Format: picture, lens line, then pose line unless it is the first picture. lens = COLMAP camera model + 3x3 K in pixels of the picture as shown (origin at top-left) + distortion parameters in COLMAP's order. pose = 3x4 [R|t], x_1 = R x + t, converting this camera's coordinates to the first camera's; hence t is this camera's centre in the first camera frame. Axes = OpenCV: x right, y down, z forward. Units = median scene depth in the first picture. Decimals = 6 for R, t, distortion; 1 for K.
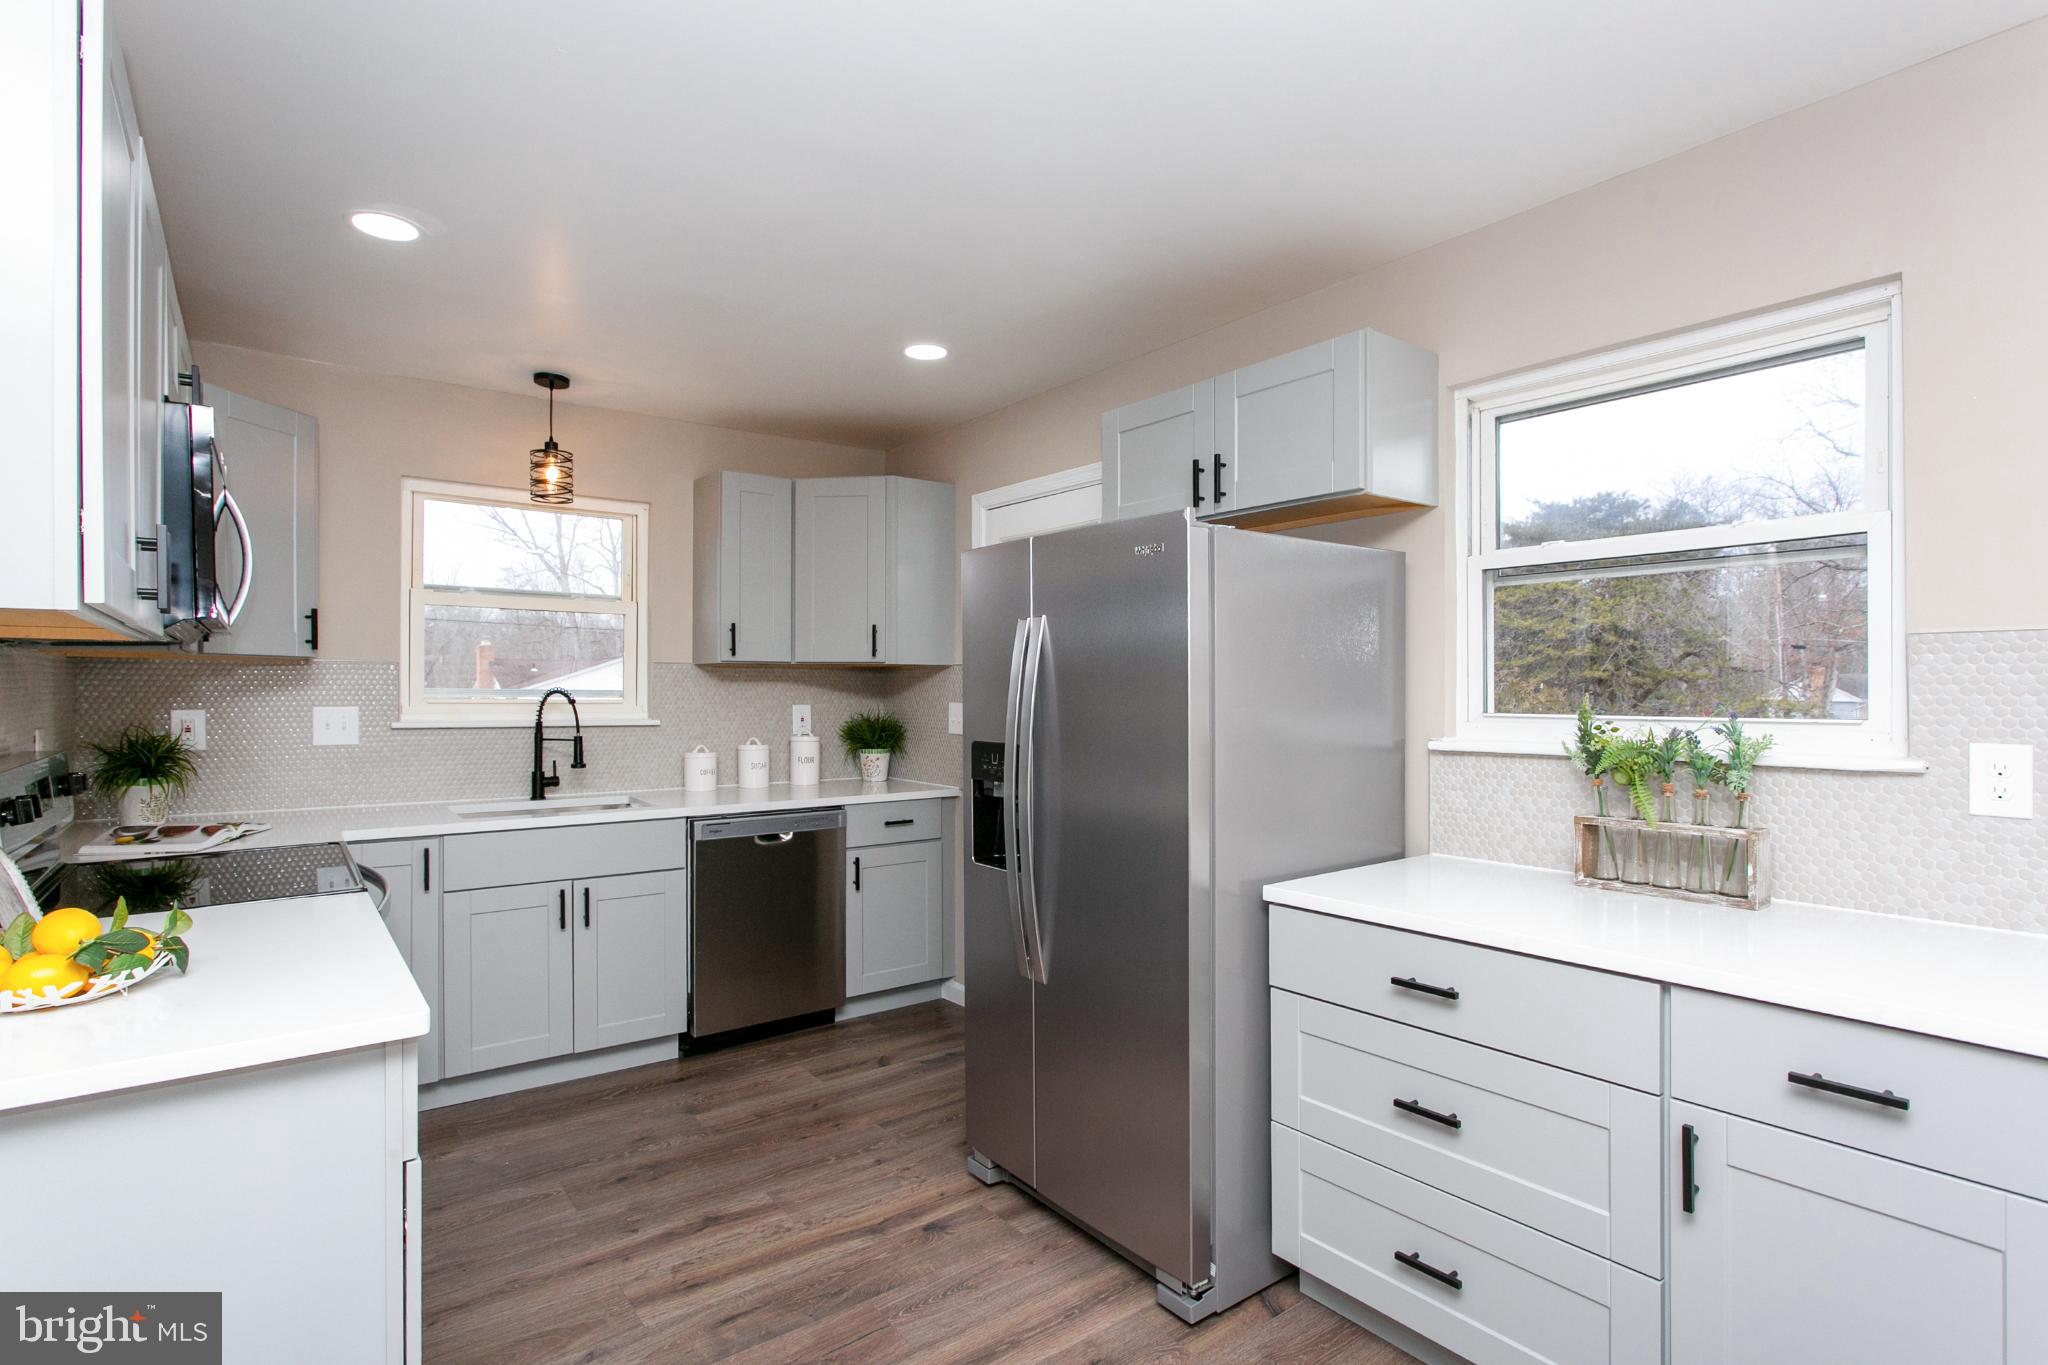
lens RADIAL K [[982.9, 0, 1005.6], [0, 982.9, 686.8], [0, 0, 1]] dist [-0.016500, 0.013063]
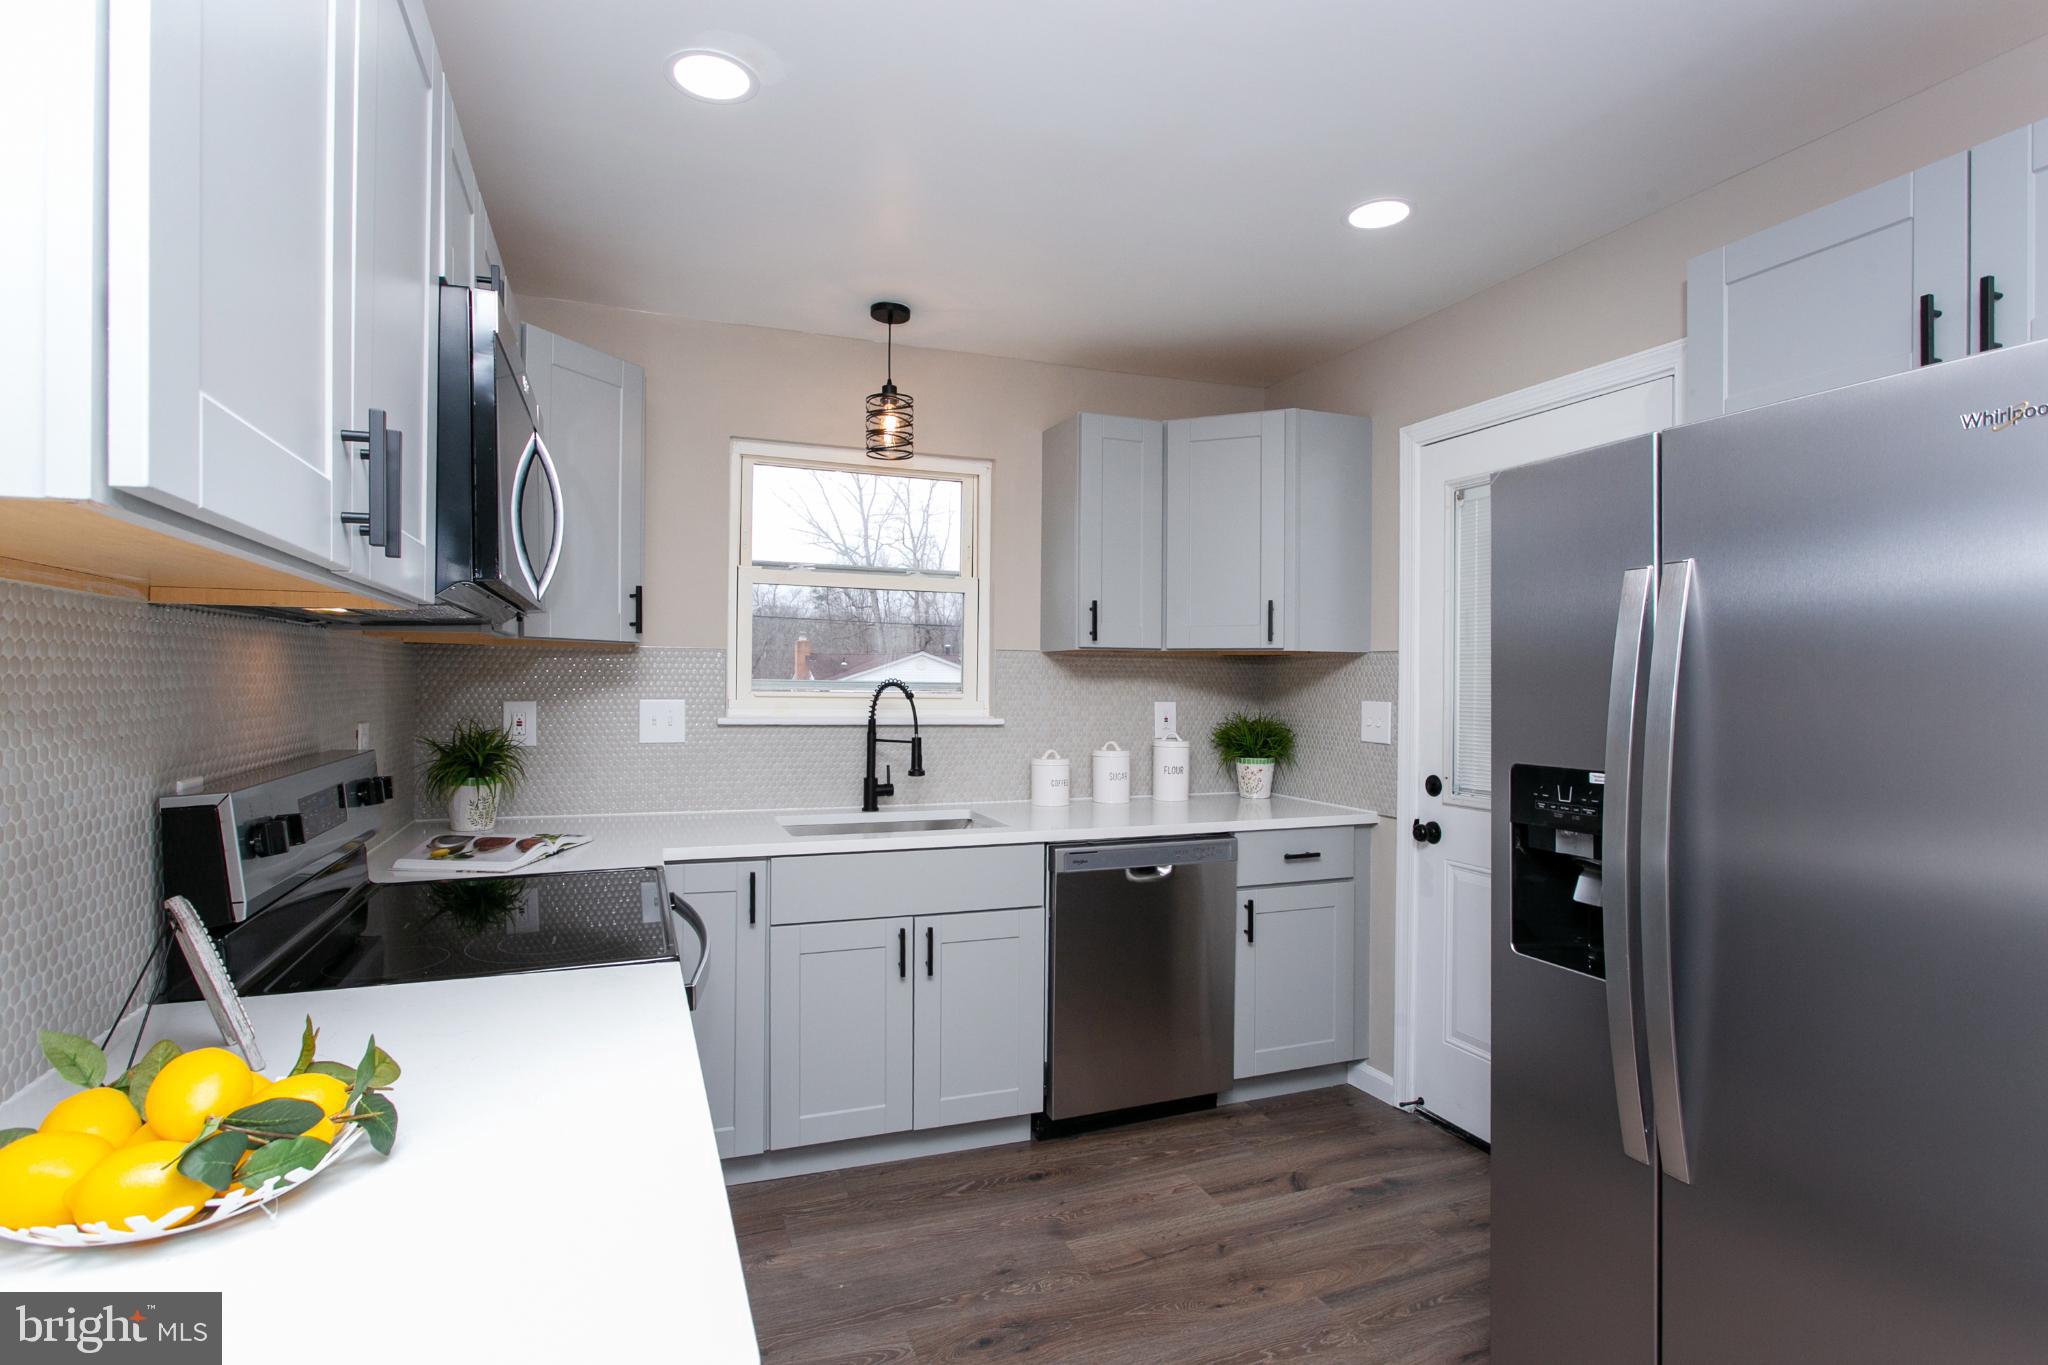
lens RADIAL K [[1017.4, 0, 1028.7], [0, 1017.4, 672.0], [0, 0, 1]] dist [-0.018635, 0.031785]
pose [[0.963990, 0.002838, -0.265924, -0.121271], [-0.005237, 0.999952, -0.008314, 0.001561], [0.265887, 0.009407, 0.963958, 0.202886]]
